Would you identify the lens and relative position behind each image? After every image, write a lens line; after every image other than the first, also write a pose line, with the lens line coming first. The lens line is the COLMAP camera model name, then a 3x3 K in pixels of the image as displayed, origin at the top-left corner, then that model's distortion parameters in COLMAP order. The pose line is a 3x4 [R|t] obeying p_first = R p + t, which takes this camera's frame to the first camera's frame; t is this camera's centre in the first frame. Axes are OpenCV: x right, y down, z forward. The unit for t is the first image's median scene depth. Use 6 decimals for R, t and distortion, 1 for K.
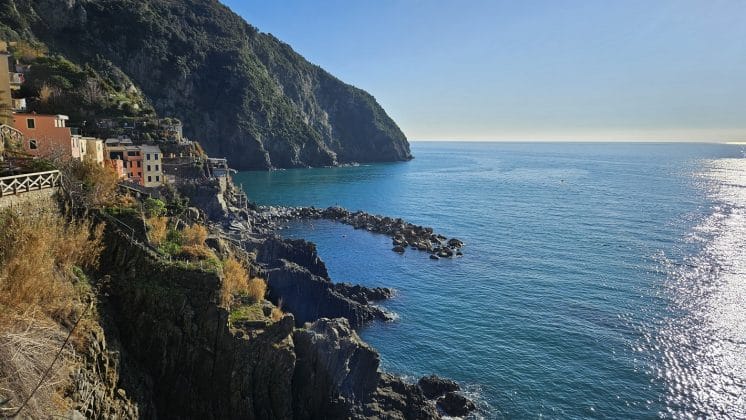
lens RADIAL K [[487.6, 0, 378.4], [0, 487.6, 211.7], [0, 0, 1]] dist [0.064448, -0.064817]
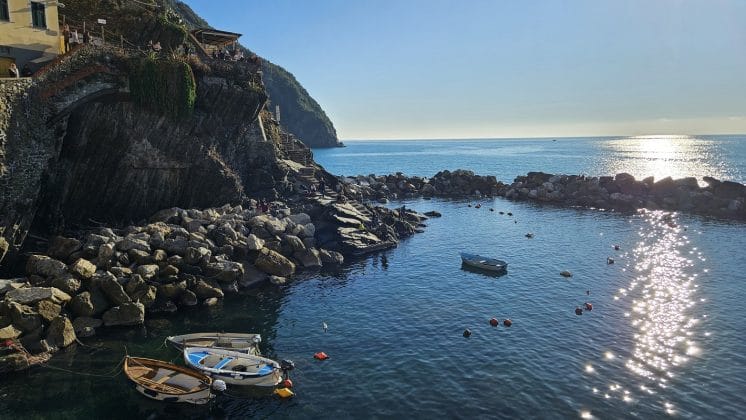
lens RADIAL K [[487.6, 0, 378.4], [0, 487.6, 211.7], [0, 0, 1]] dist [0.064448, -0.064817]
pose [[0.974480, -0.051740, 0.218429, -0.311925], [0.051451, 0.998651, 0.007013, 0.025964], [-0.218497, 0.004404, 0.975828, 0.663309]]
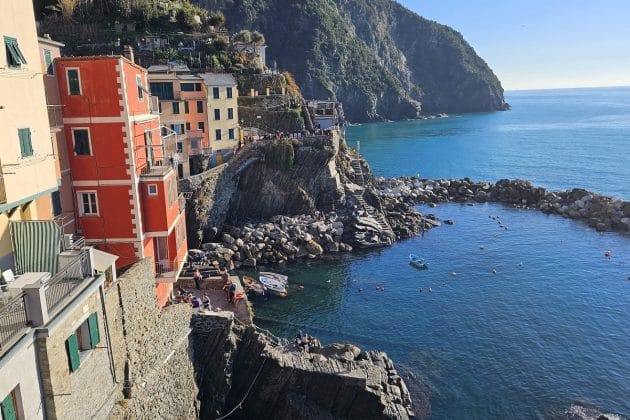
lens RADIAL K [[491.3, 0, 268.6], [0, 491.3, 211.7], [0, 0, 1]] dist [0.010776, 0.001766]
pose [[0.947576, 0.030094, -0.318109, -0.206878], [-0.003019, 0.996354, 0.085264, -0.024923], [0.319515, -0.079834, 0.944212, 0.437125]]
